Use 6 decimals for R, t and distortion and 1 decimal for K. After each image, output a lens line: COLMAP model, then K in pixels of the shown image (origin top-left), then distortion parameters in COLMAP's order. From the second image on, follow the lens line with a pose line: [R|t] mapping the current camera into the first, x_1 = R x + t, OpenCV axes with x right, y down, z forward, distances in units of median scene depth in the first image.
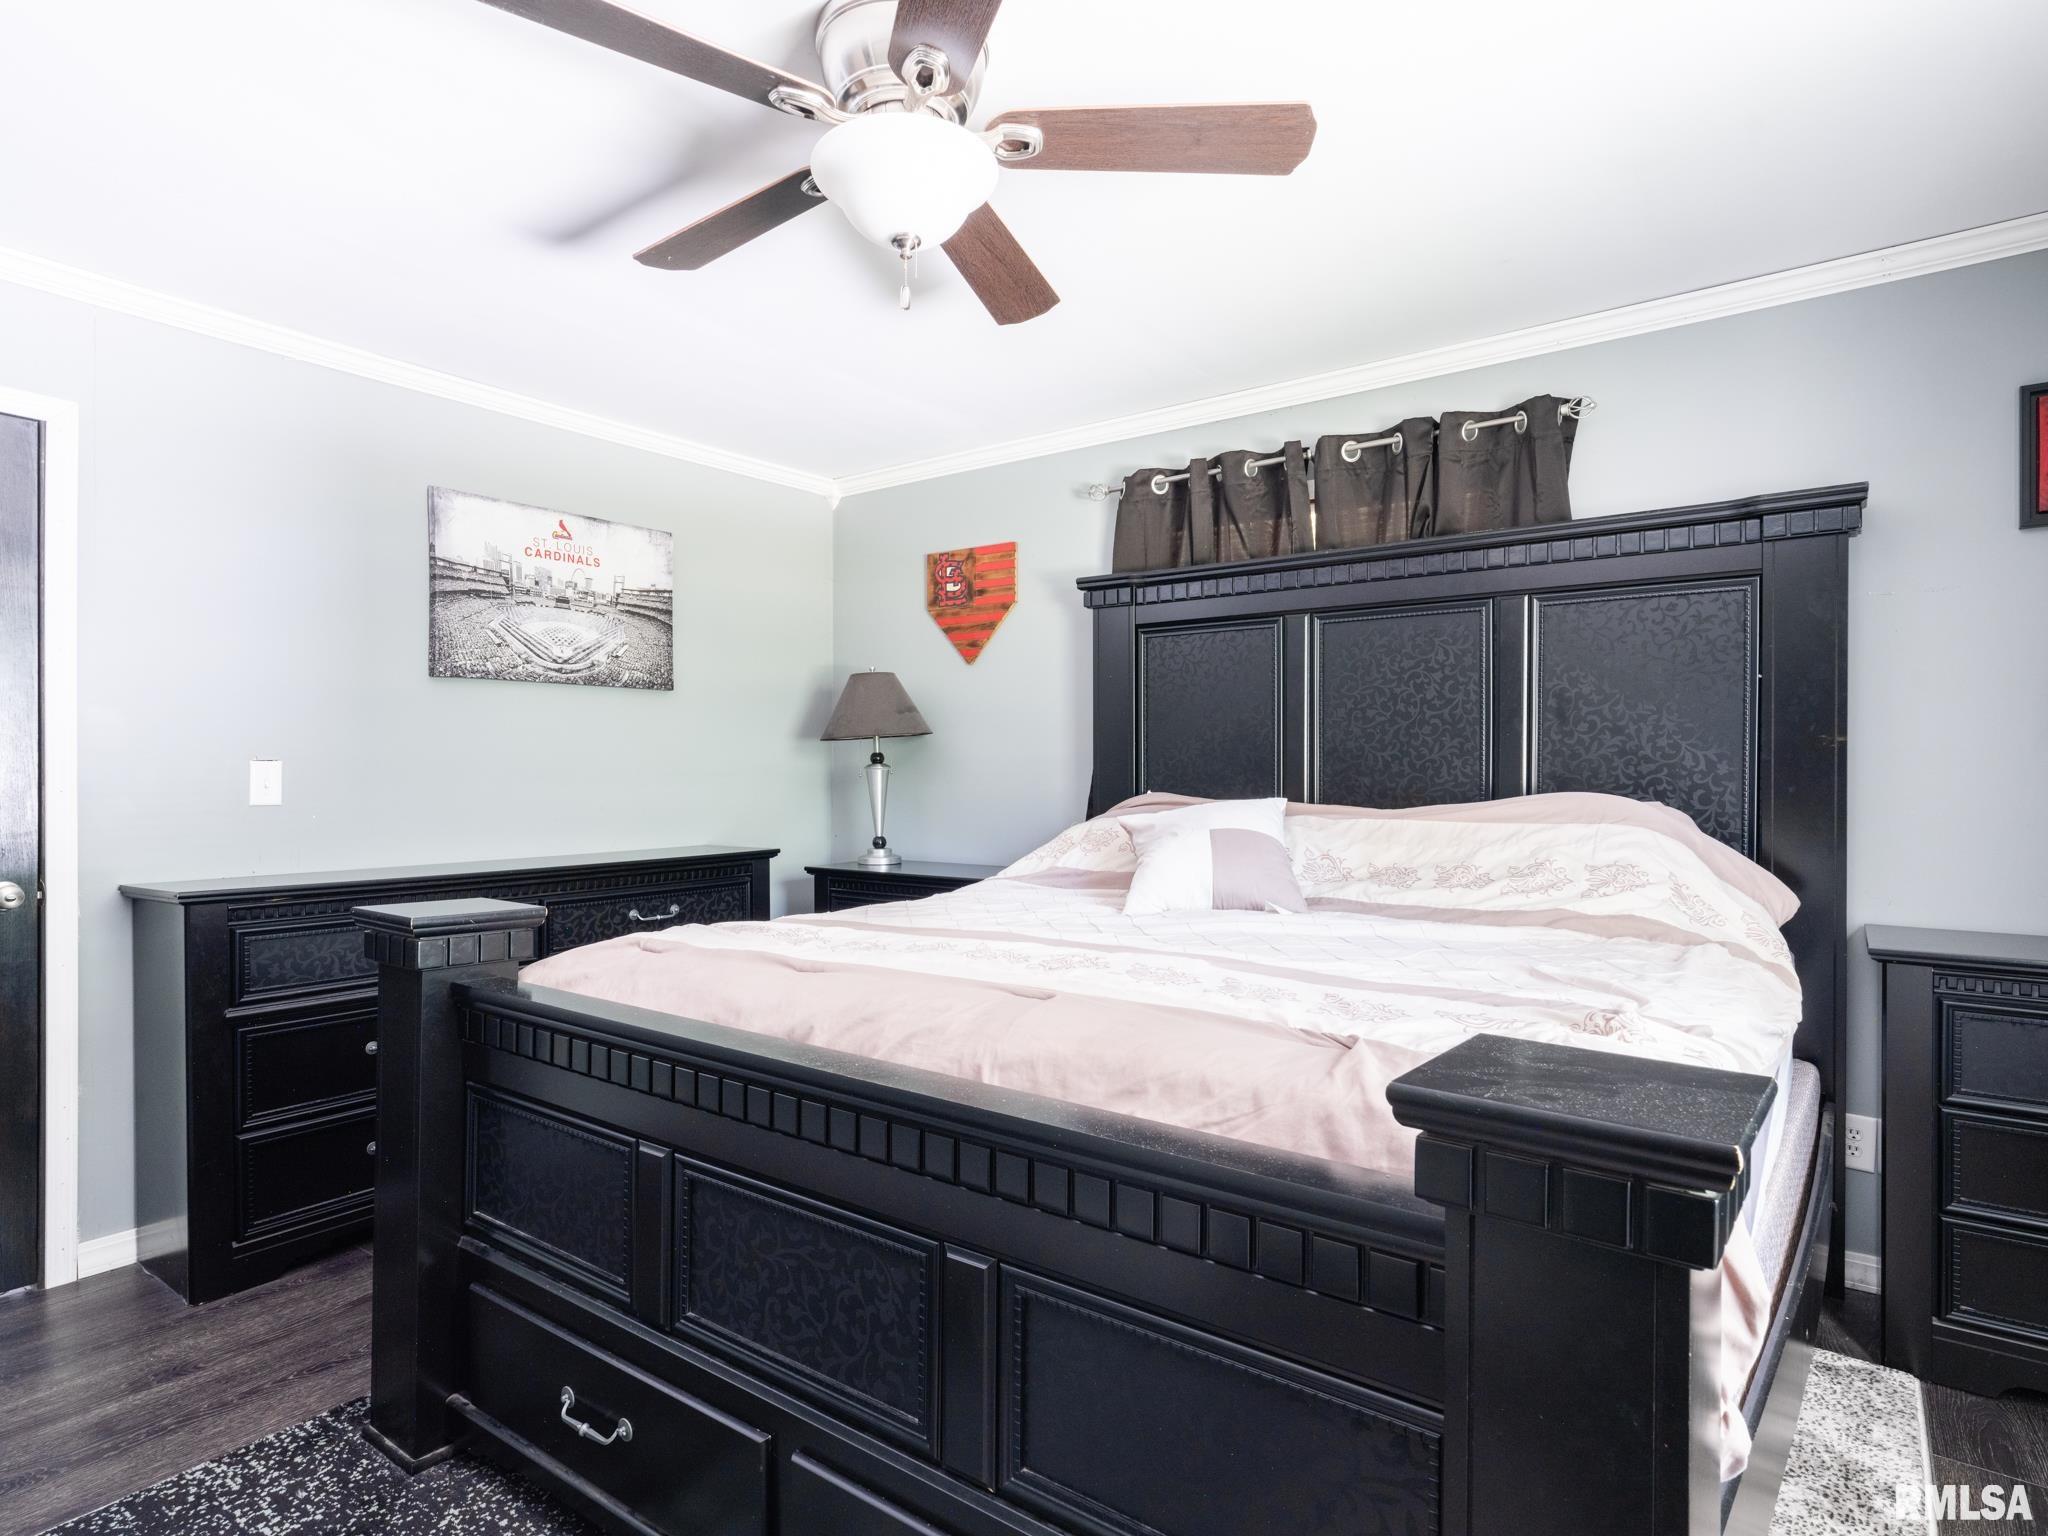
lens RADIAL K [[1100.3, 0, 1021.0], [0, 1100.3, 775.3], [0, 0, 1]] dist [0.005881, -0.003452]
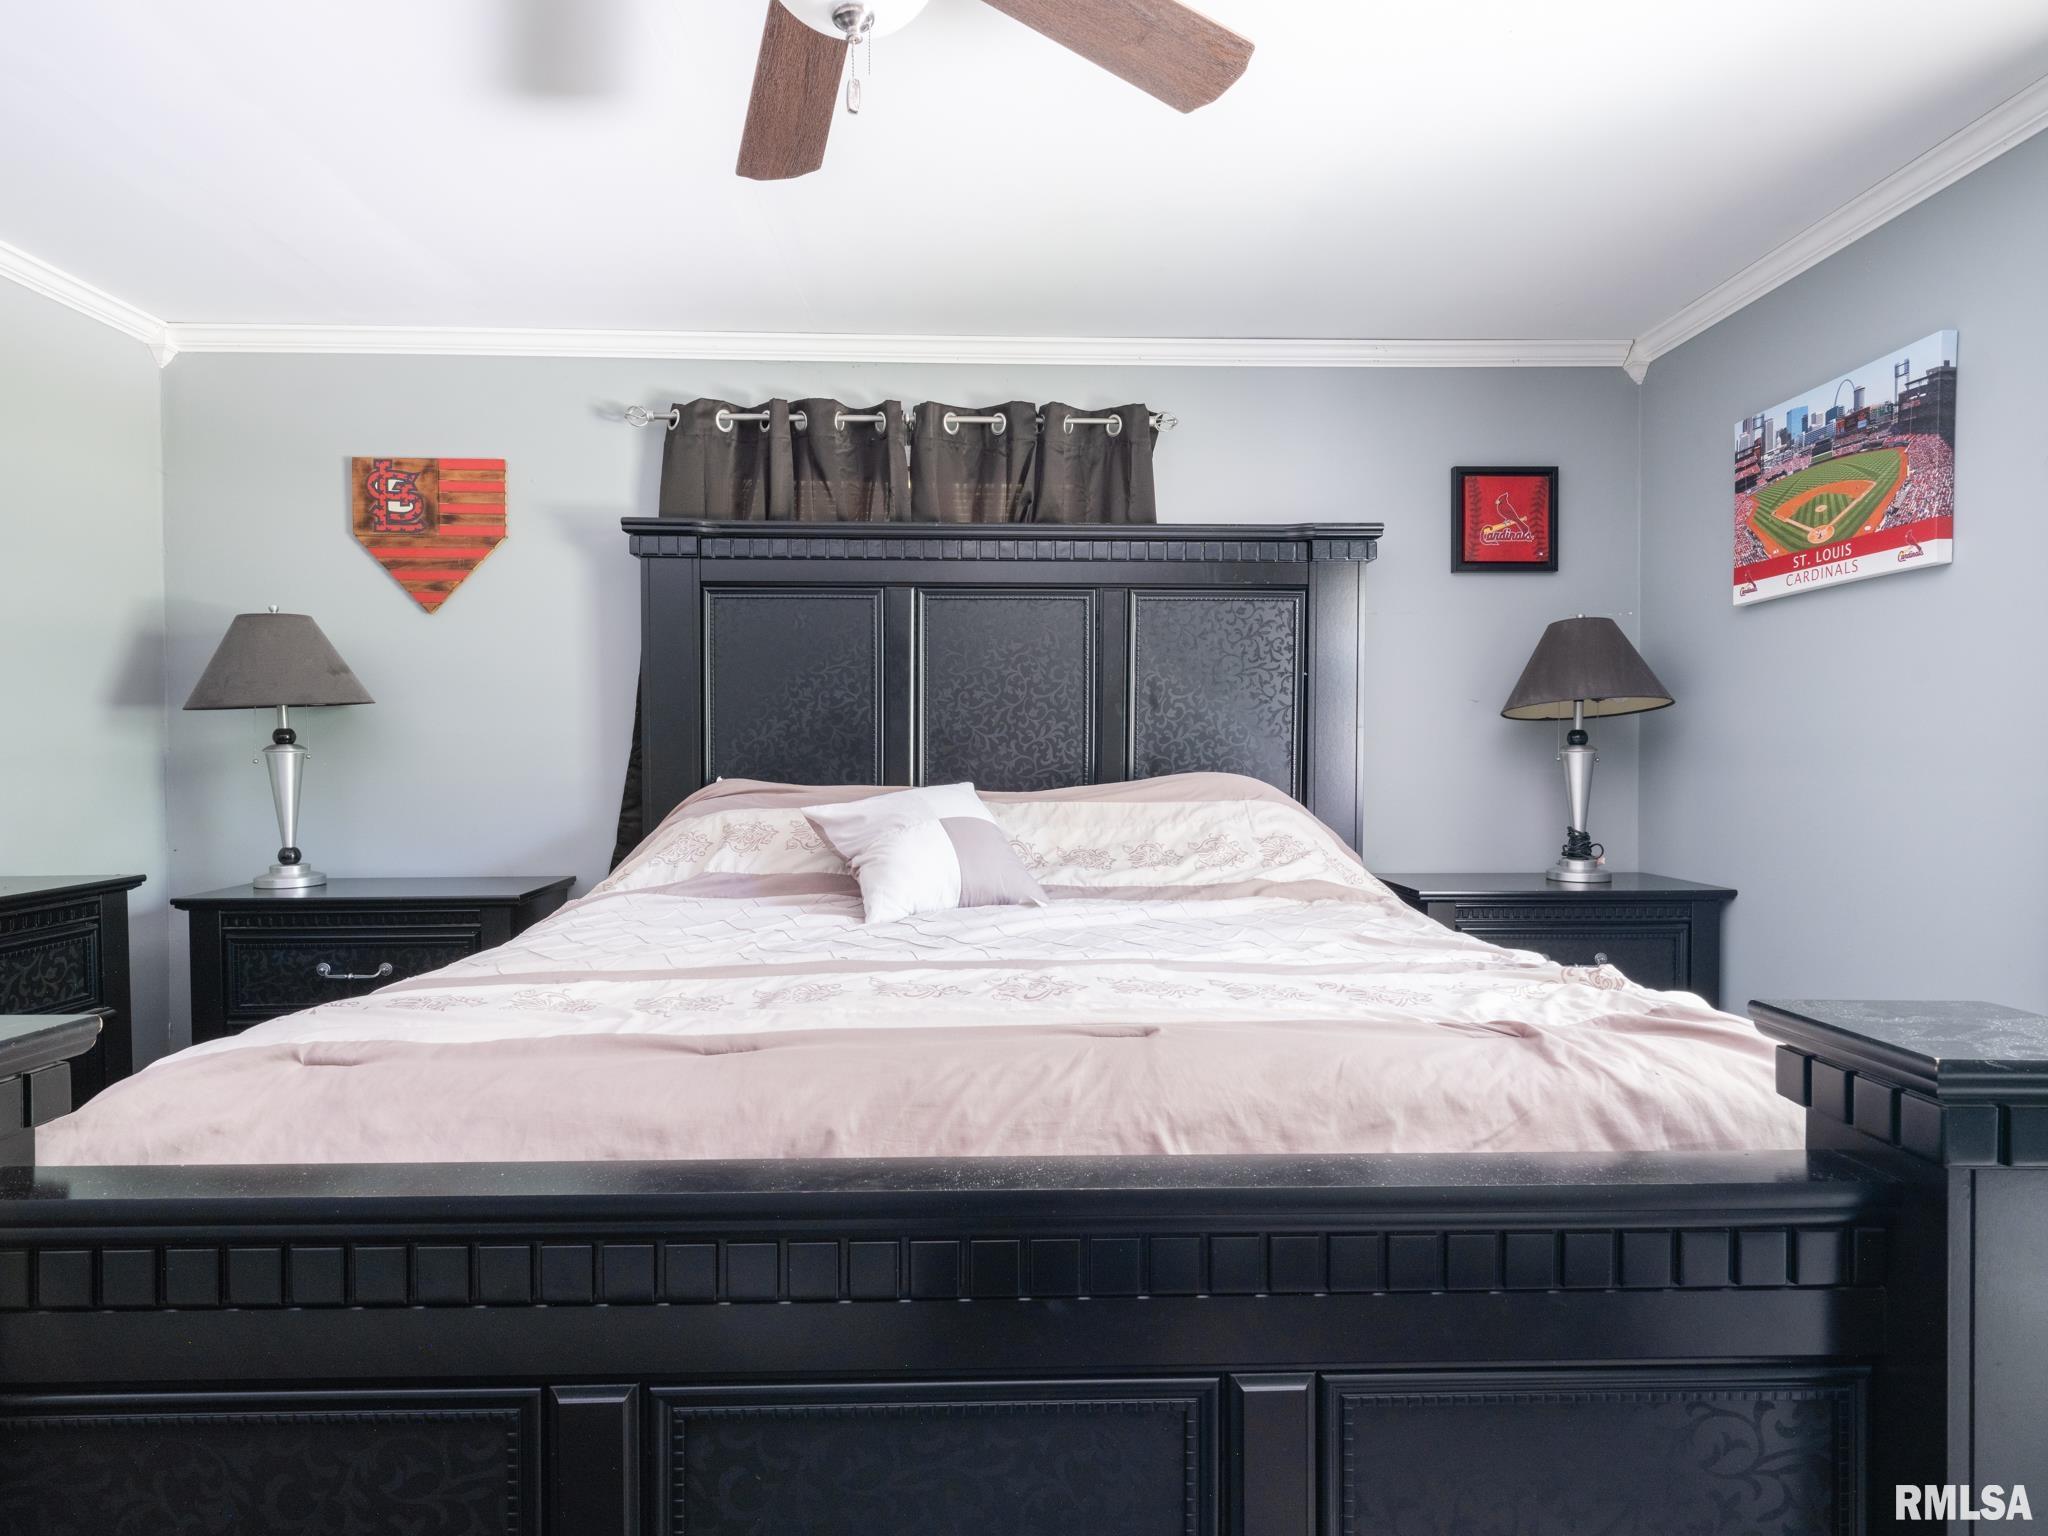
lens RADIAL K [[1109.4, 0, 1021.8], [0, 1109.4, 769.2], [0, 0, 1]] dist [0.008729, -0.006334]
pose [[0.783974, -0.011211, 0.620692, -0.192528], [0.004434, 0.999913, 0.012460, -0.001432], [-0.620777, -0.007016, 0.783956, 0.143543]]
